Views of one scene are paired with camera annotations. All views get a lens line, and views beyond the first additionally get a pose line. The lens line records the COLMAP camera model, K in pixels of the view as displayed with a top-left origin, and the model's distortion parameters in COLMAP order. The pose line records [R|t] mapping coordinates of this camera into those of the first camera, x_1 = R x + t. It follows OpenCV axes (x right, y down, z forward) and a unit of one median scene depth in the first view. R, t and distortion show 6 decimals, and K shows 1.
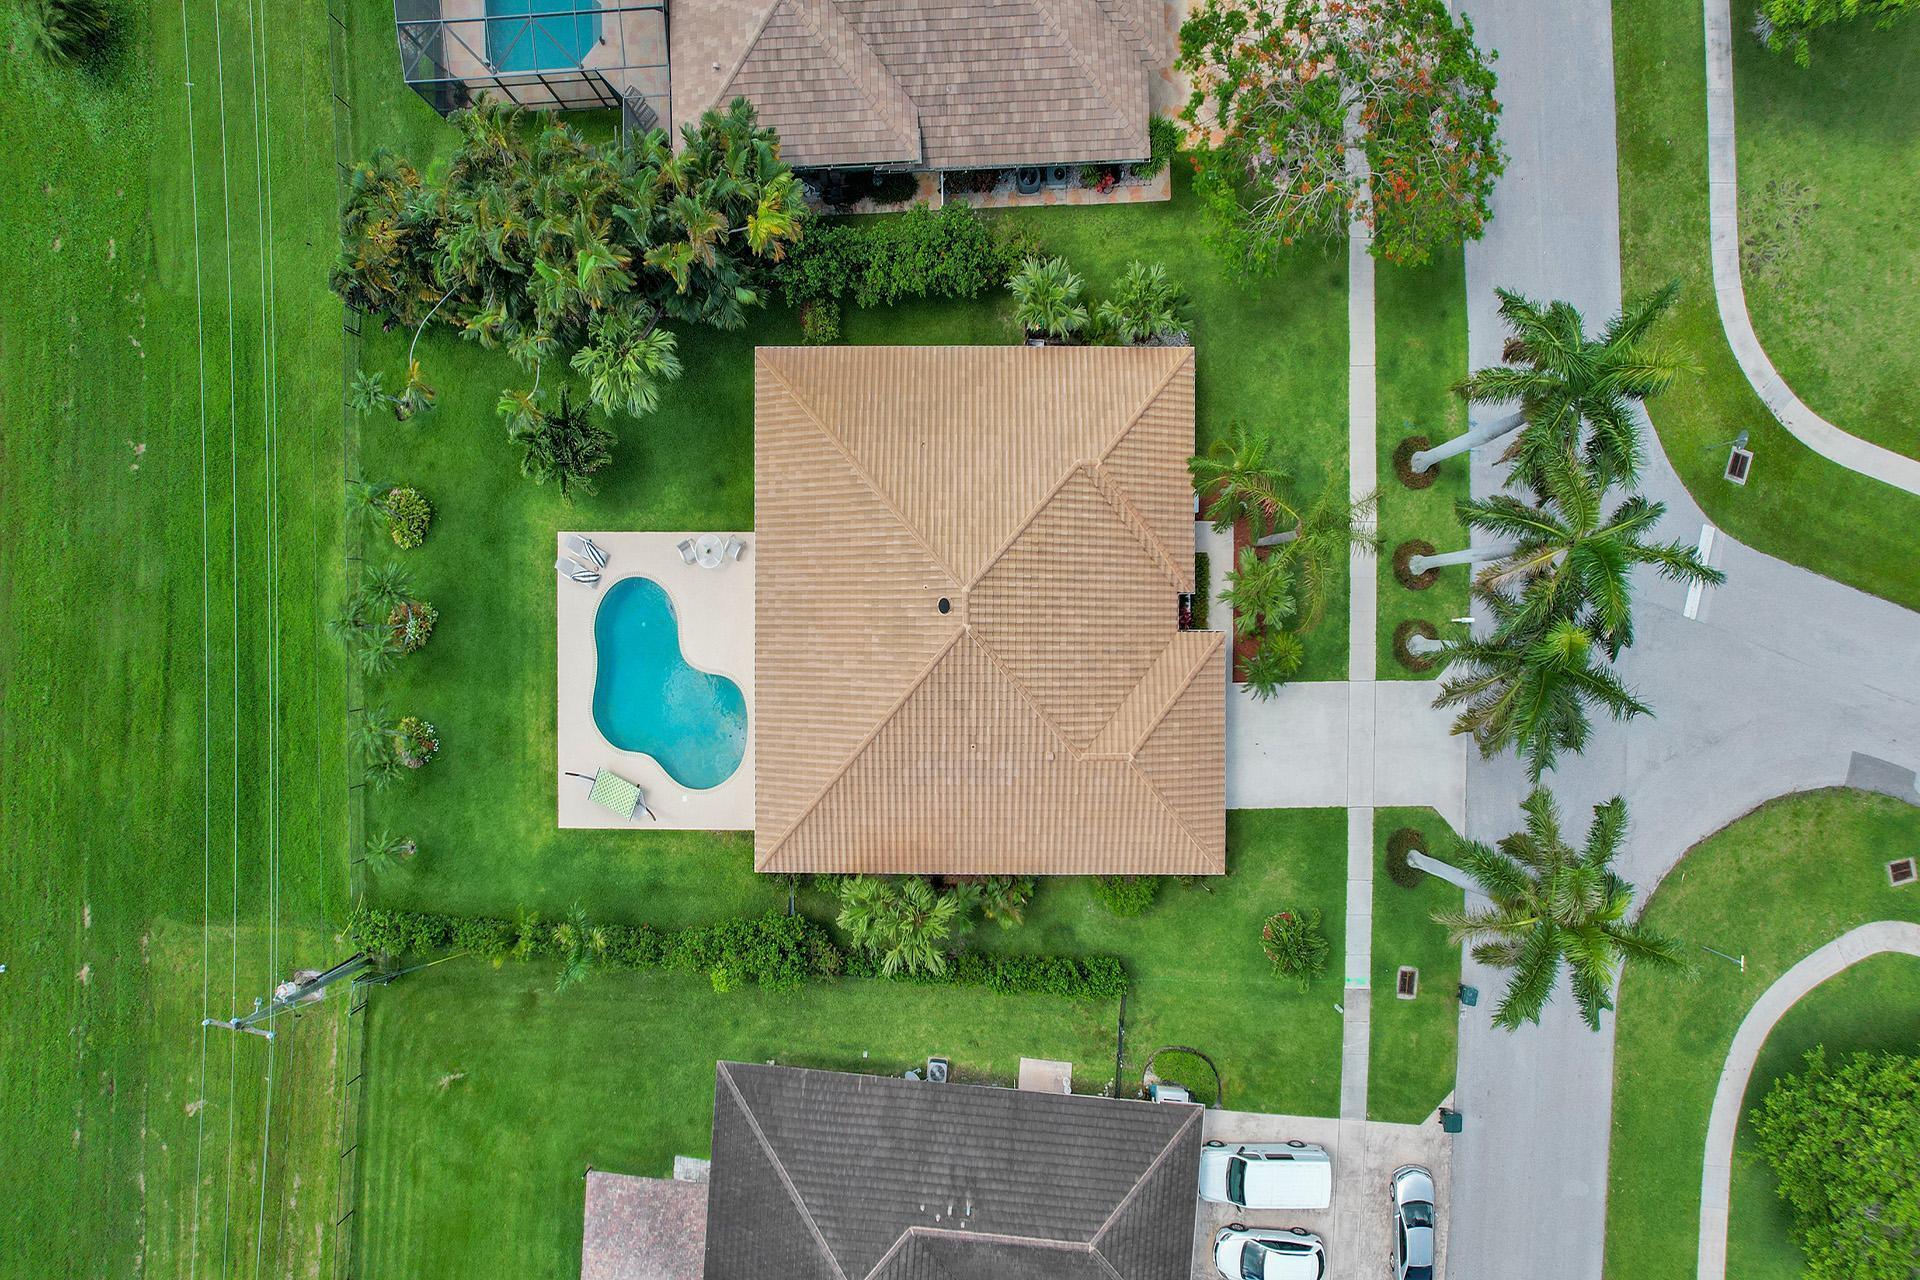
lens RADIAL K [[1248.4, 0, 935.5], [0, 1248.4, 598.0], [0, 0, 1]] dist [-0.062328, 0.050471]
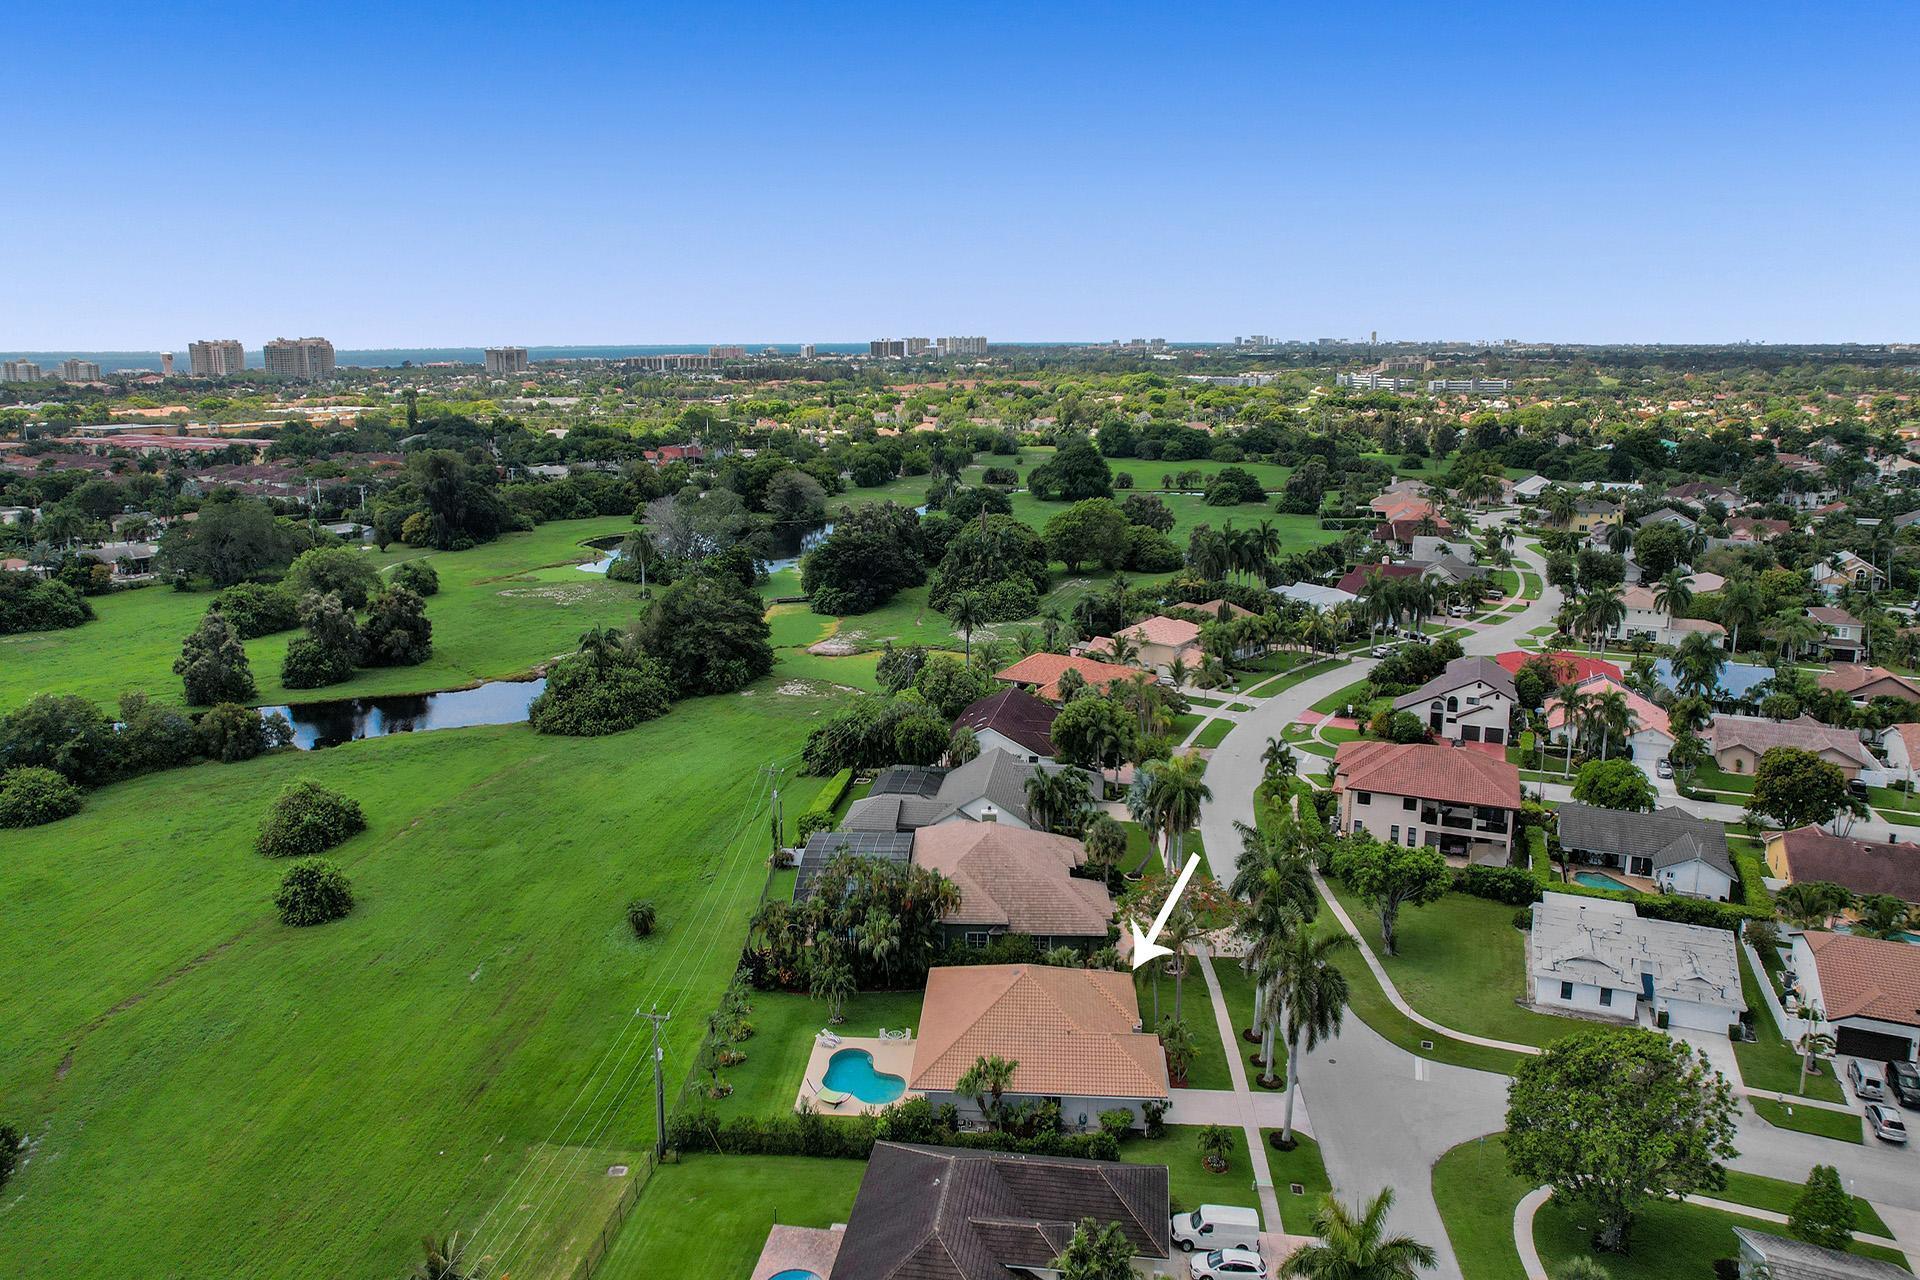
lens RADIAL K [[1248.4, 0, 935.5], [0, 1248.4, 598.0], [0, 0, 1]] dist [-0.062328, 0.050471]
pose [[0.996563, 0.033553, -0.075735, 0.006870], [-0.080860, 0.195622, -0.977340, 1.757805], [-0.017977, 0.980105, 0.197663, -0.065606]]
